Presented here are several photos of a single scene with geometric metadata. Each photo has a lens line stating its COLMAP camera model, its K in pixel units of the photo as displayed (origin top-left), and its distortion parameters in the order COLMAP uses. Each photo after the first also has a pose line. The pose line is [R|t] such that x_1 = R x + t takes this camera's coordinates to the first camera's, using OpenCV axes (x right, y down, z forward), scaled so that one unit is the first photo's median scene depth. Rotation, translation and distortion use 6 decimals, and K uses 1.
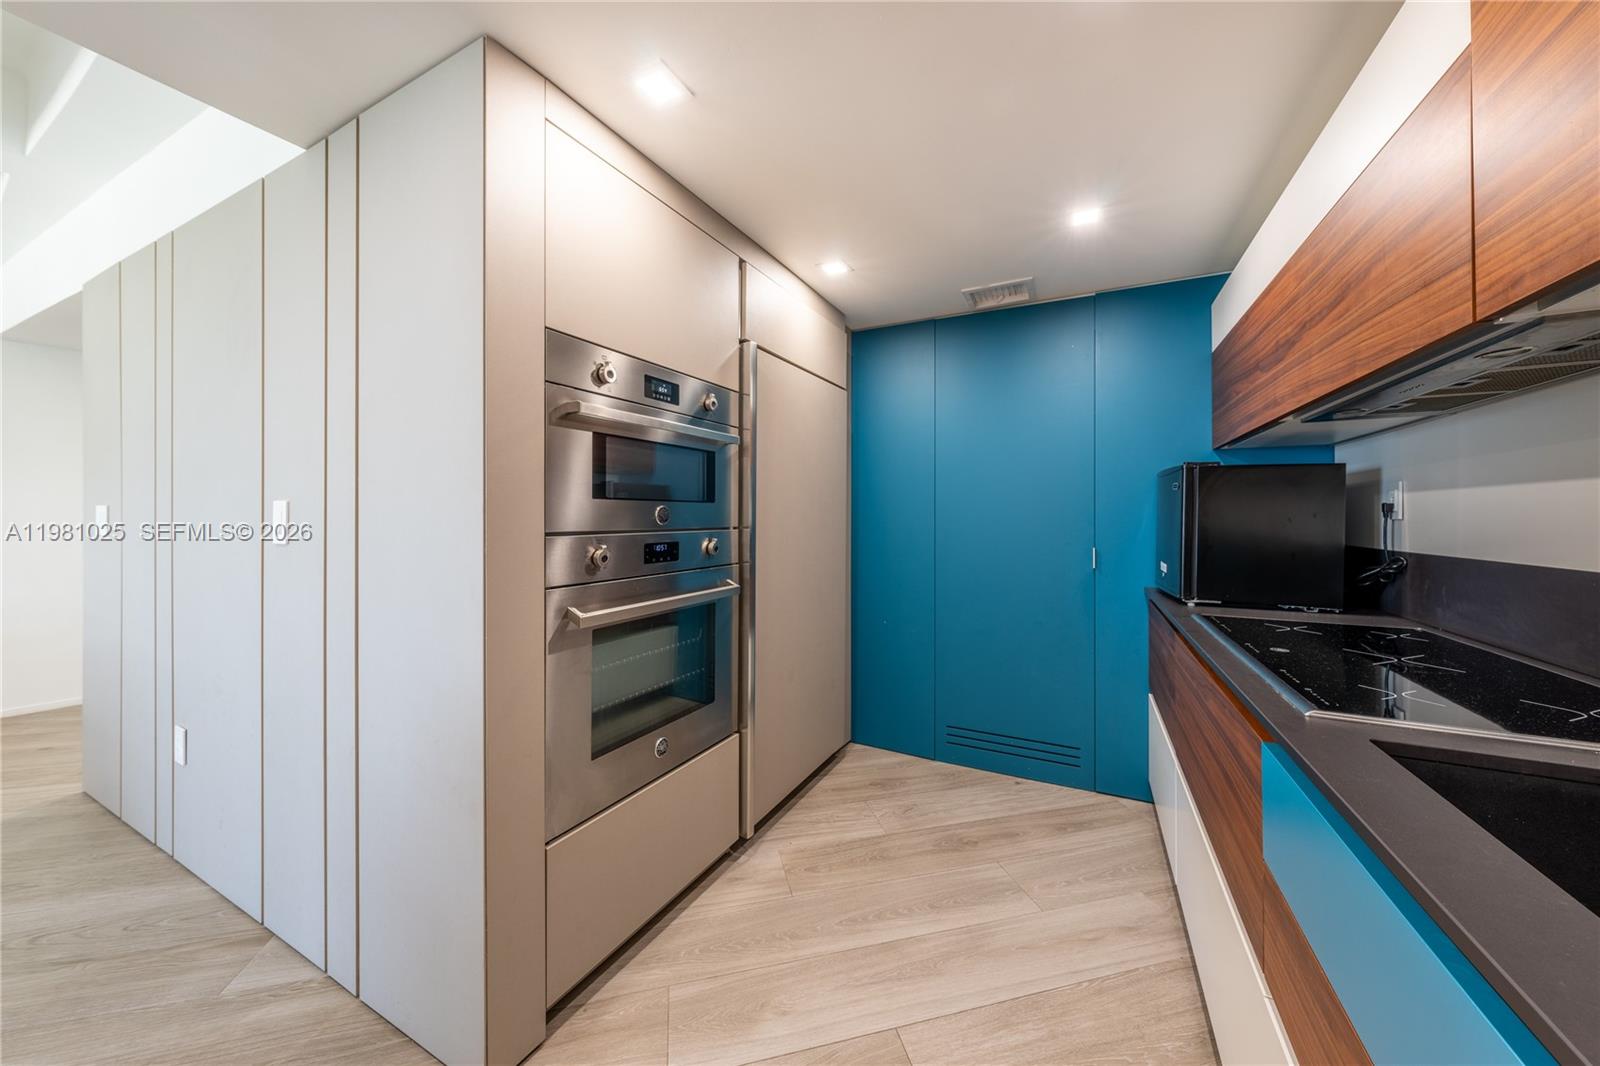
lens RADIAL K [[556.1, 0, 796.2], [0, 556.1, 521.2], [0, 0, 1]] dist [-0.002904, 0.000307]
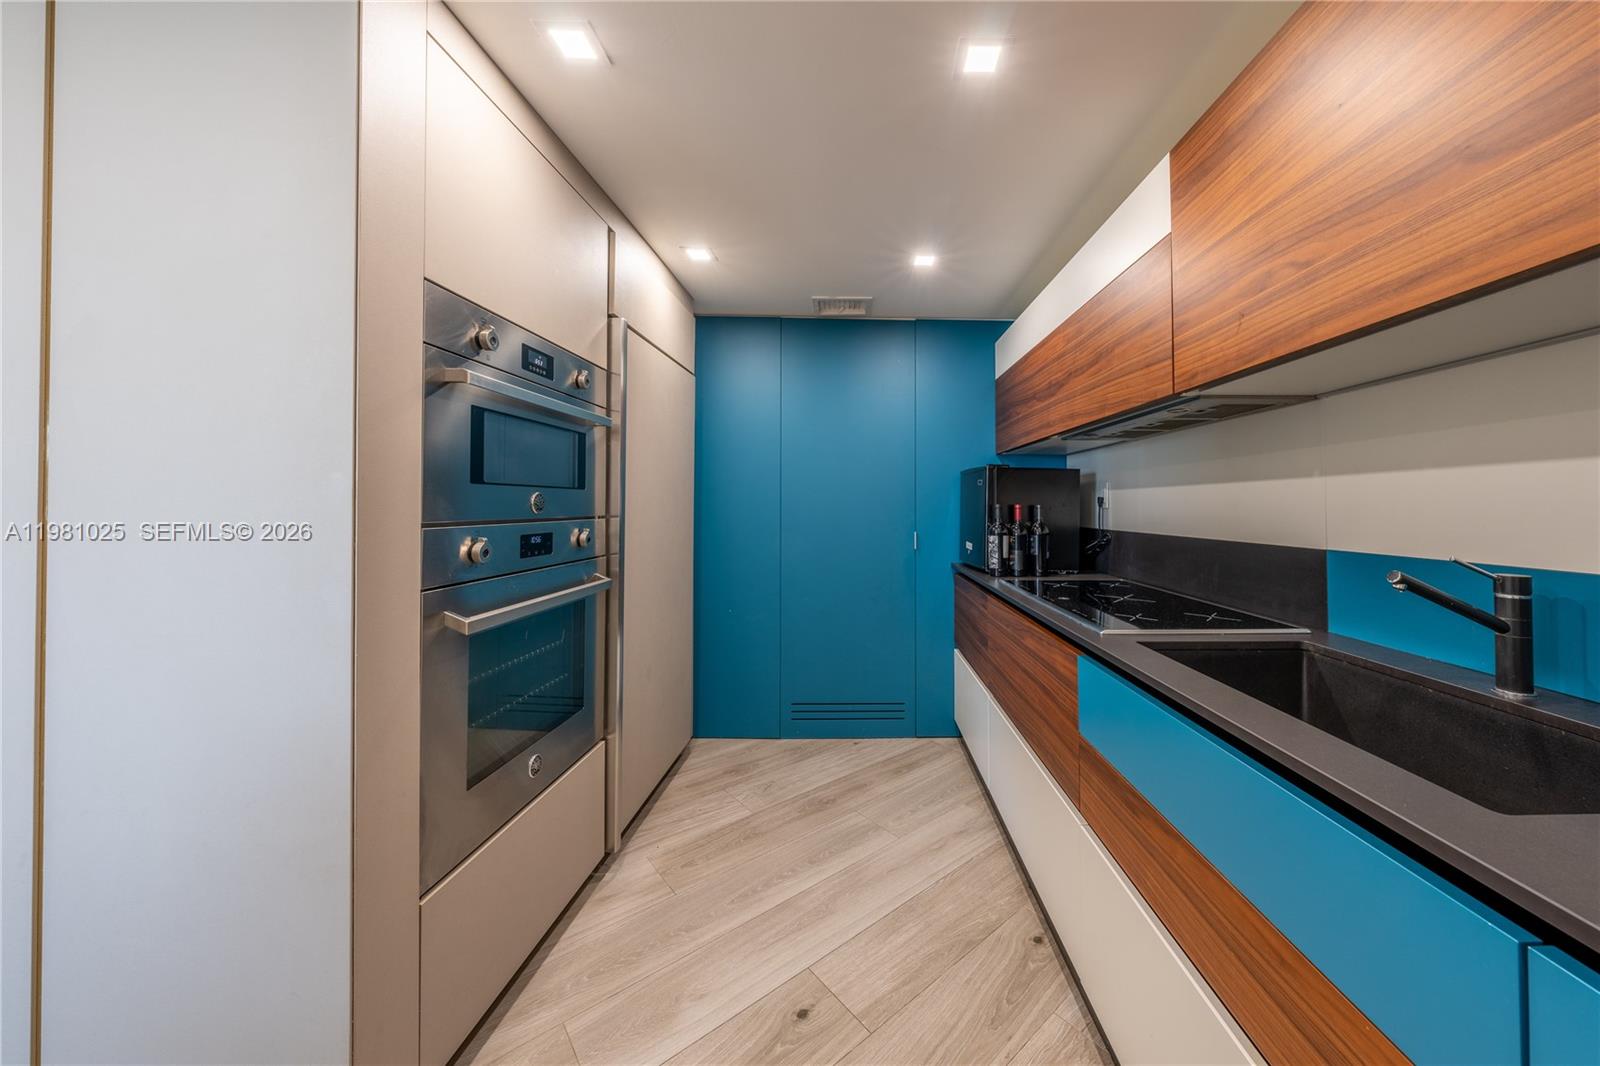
lens RADIAL K [[556.1, 0, 885.6], [0, 556.1, 505.4], [0, 0, 1]] dist [-0.002904, 0.000307]
pose [[0.882411, 0.002819, 0.470471, -0.148019], [0.001052, 0.999968, -0.007963, 0.000588], [-0.470478, 0.007522, 0.882380, -0.040109]]
